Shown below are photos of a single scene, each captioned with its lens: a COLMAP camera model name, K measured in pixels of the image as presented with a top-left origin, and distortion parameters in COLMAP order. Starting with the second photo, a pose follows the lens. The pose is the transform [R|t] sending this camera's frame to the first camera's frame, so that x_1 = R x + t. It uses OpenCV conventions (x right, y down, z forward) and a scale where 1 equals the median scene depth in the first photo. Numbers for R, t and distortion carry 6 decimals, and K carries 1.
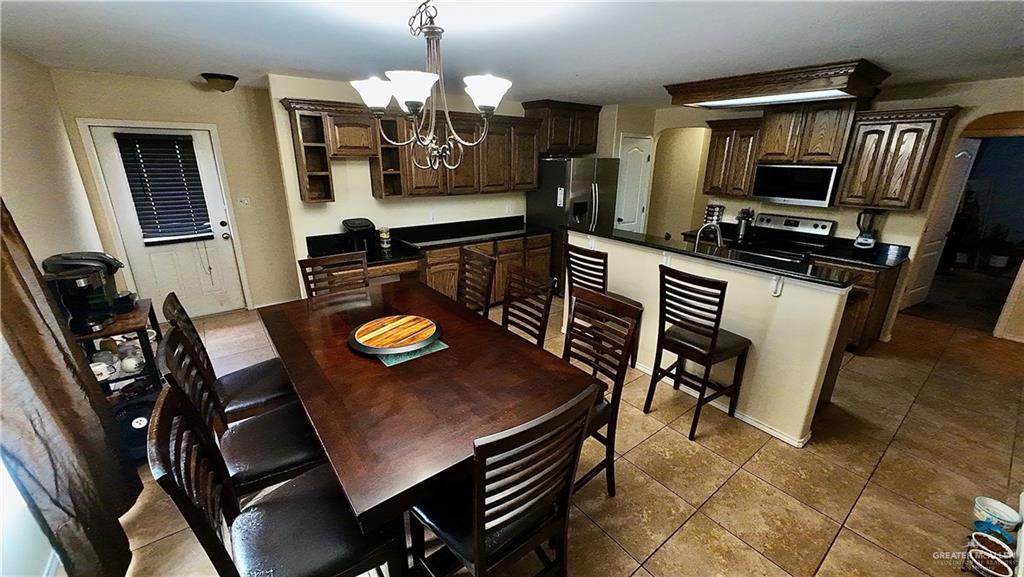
lens RADIAL K [[399.8, 0, 515.5], [0, 399.8, 286.9], [0, 0, 1]] dist [0.000097, 0.000745]
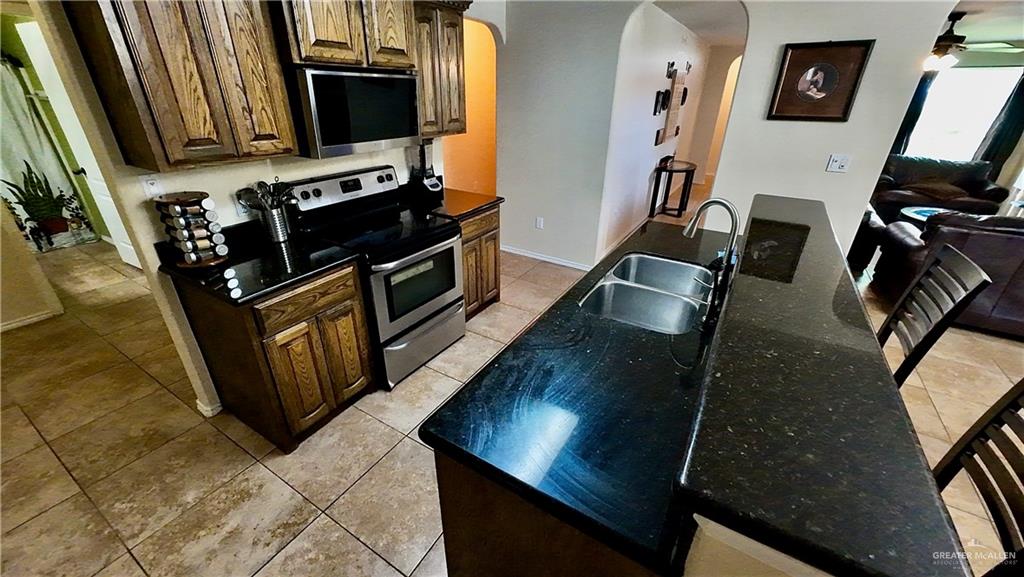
lens RADIAL K [[399.8, 0, 515.5], [0, 399.8, 286.9], [0, 0, 1]] dist [0.000097, 0.000745]
pose [[-0.357782, -0.428356, 0.829761, 0.092010], [0.271061, 0.802680, 0.531254, -0.304915], [-0.893598, 0.414989, -0.171073, 1.032420]]
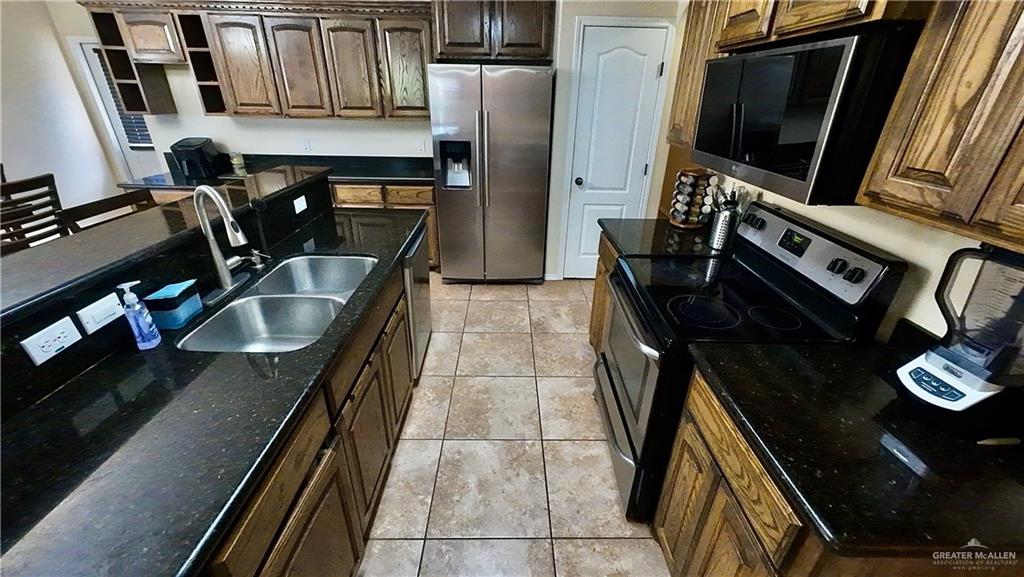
lens RADIAL K [[399.8, 0, 515.5], [0, 399.8, 286.9], [0, 0, 1]] dist [0.000097, 0.000745]
pose [[0.793909, 0.267847, -0.545863, 0.758621], [-0.199472, 0.962794, 0.182314, -0.150099], [0.574385, -0.035856, 0.817799, 0.640955]]
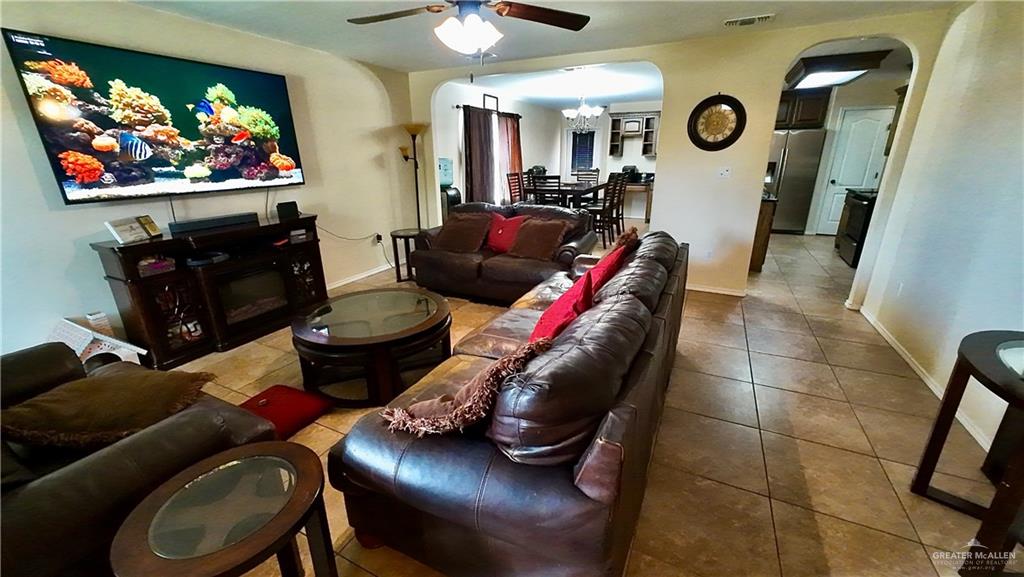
lens RADIAL K [[399.8, 0, 515.5], [0, 399.8, 286.9], [0, 0, 1]] dist [0.000097, 0.000745]
pose [[0.446489, 0.266133, -0.854295, 1.291377], [-0.265491, 0.951153, 0.157550, 0.263630], [0.854495, 0.156463, 0.495335, -0.464511]]
